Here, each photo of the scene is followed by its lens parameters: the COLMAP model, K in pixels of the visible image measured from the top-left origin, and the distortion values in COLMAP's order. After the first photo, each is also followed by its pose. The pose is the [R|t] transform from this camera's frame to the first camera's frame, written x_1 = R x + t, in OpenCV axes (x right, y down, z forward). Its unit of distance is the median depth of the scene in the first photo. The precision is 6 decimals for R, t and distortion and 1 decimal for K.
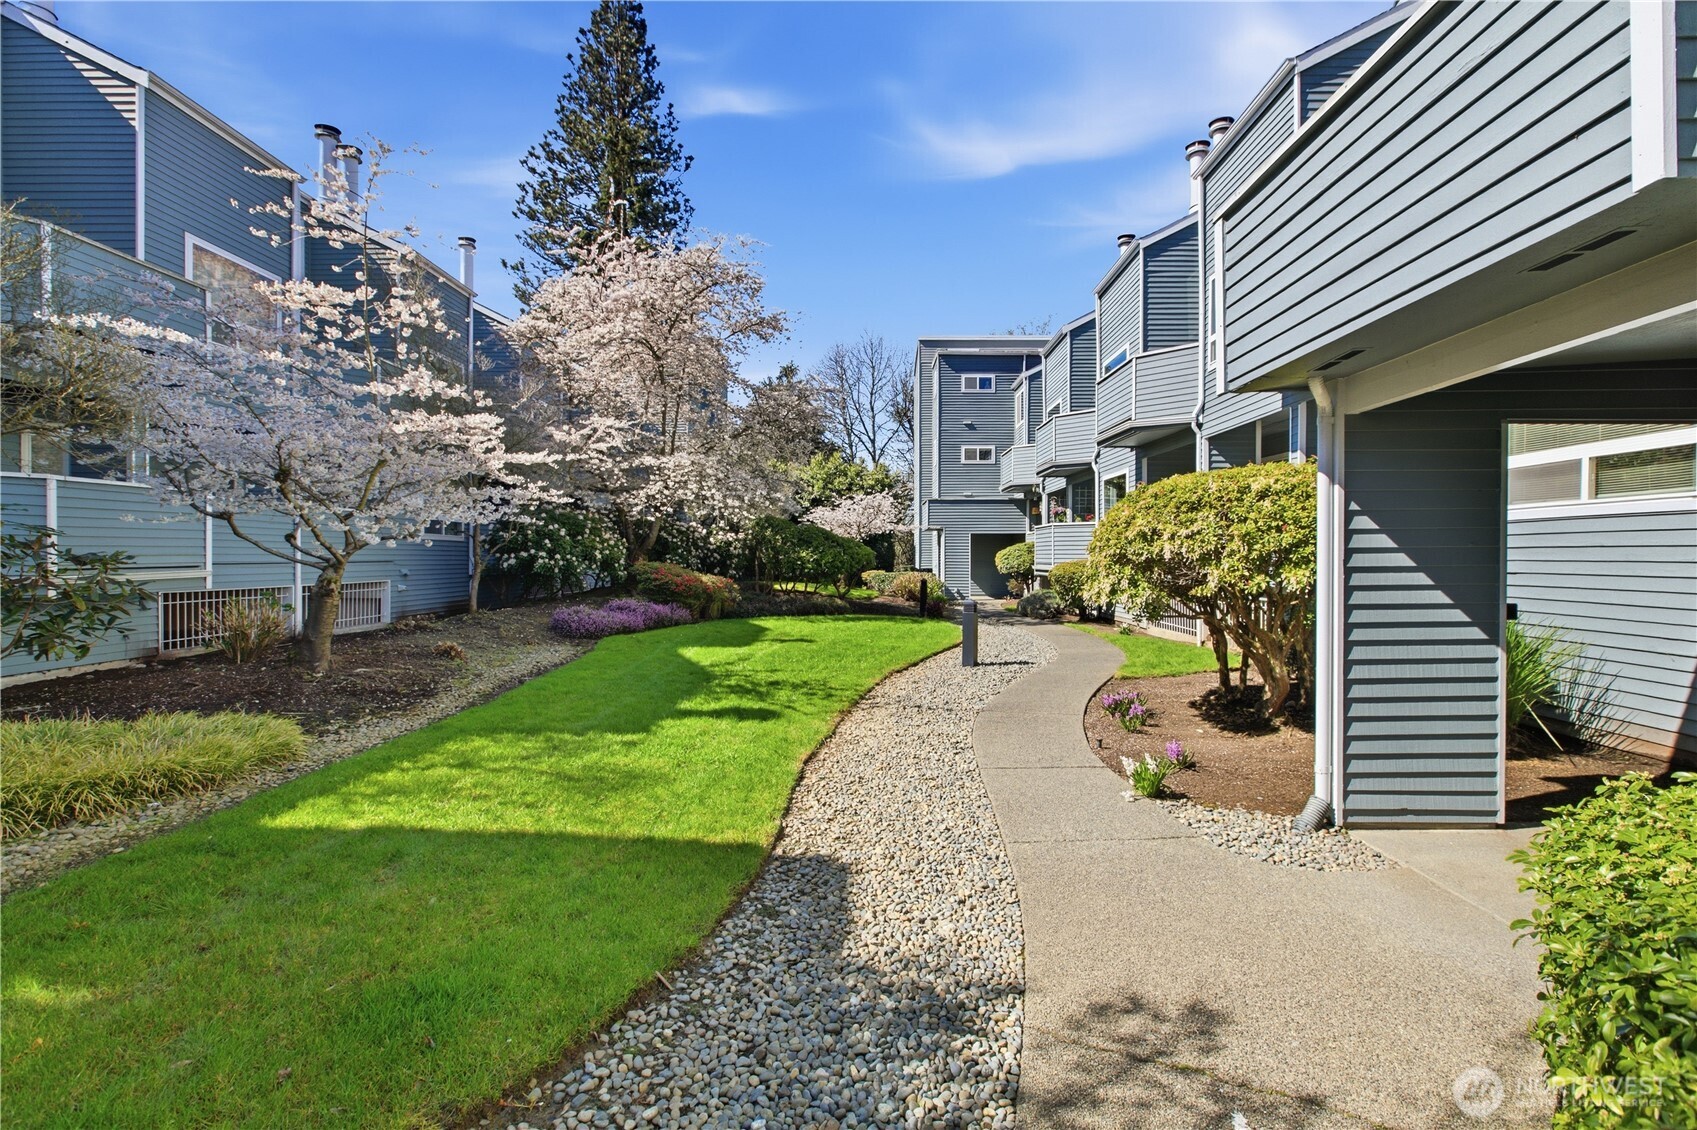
lens RADIAL K [[769.8, 0, 848.5], [0, 769.8, 565.0], [0, 0, 1]] dist [-0.004525, 0.000056]
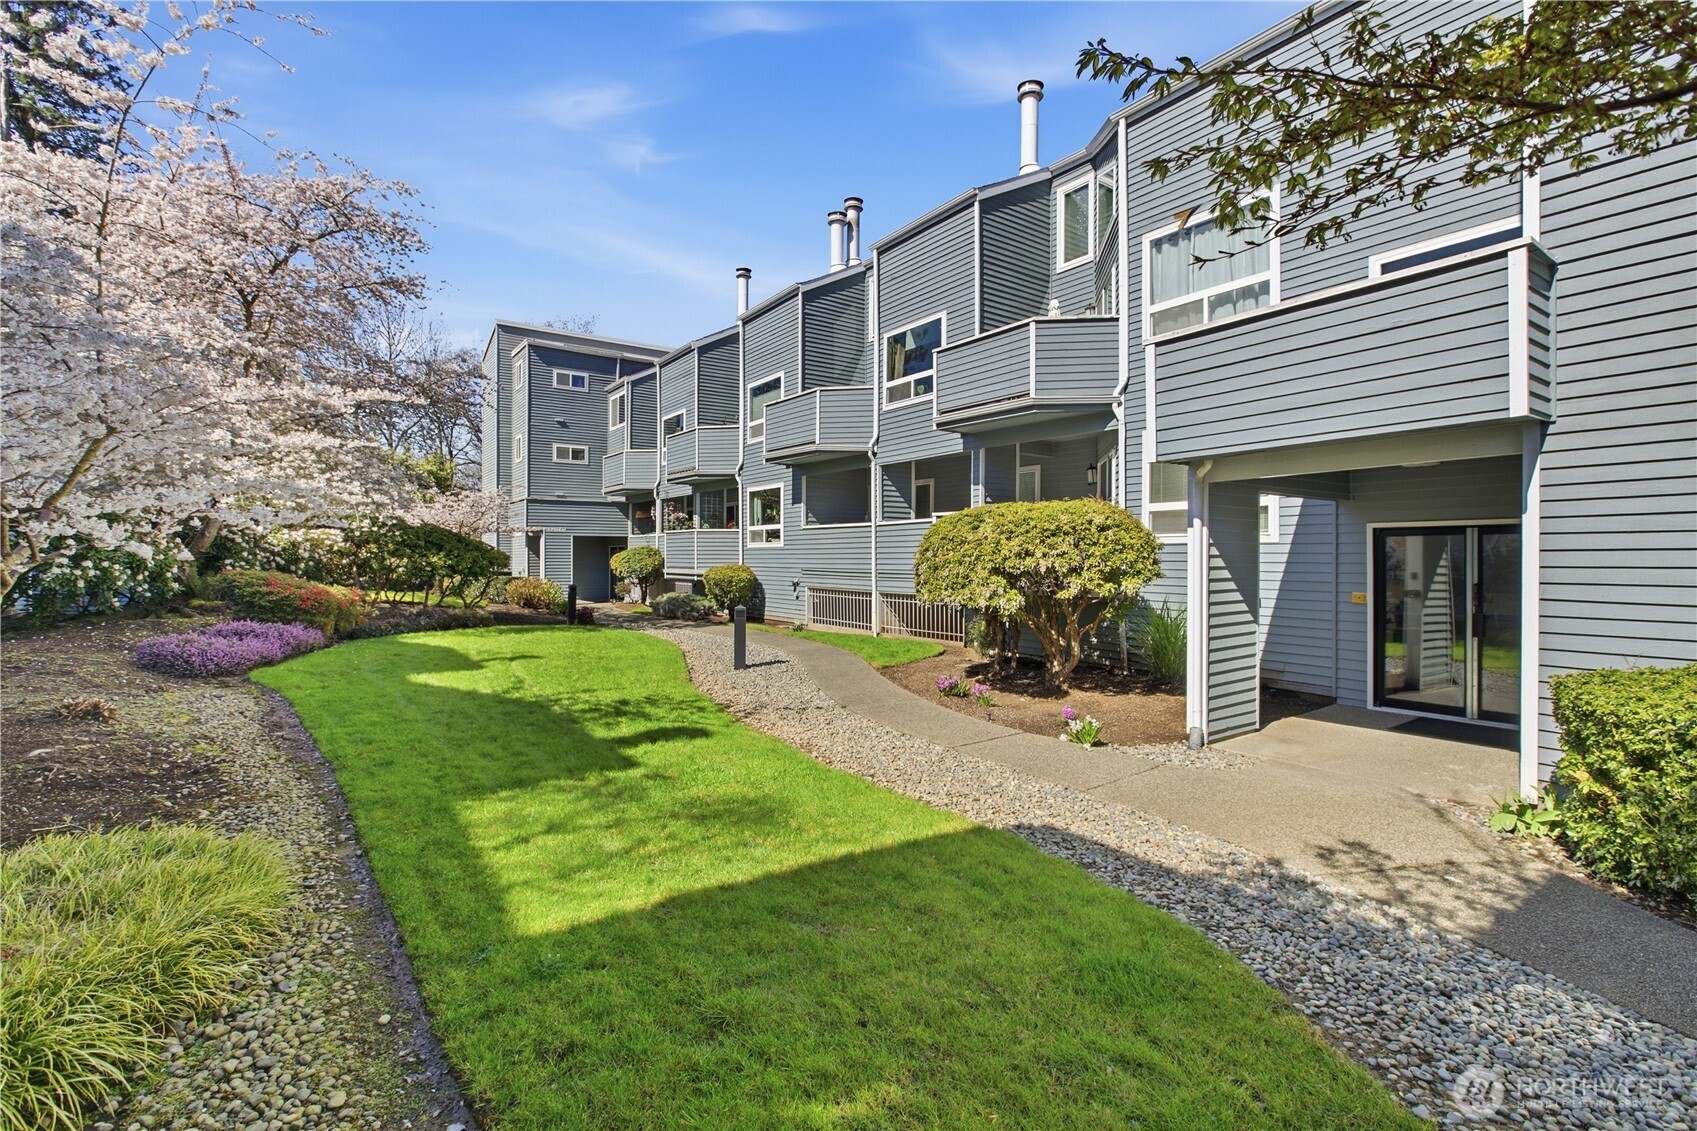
lens RADIAL K [[759.9, 0, 848.5], [0, 759.9, 565.5], [0, 0, 1]] dist [-0.005642, -0.000074]
pose [[0.809637, -0.005936, 0.586901, -0.362841], [0.005064, 0.999982, 0.003128, -0.013975], [-0.586909, 0.000439, 0.809653, 0.070957]]
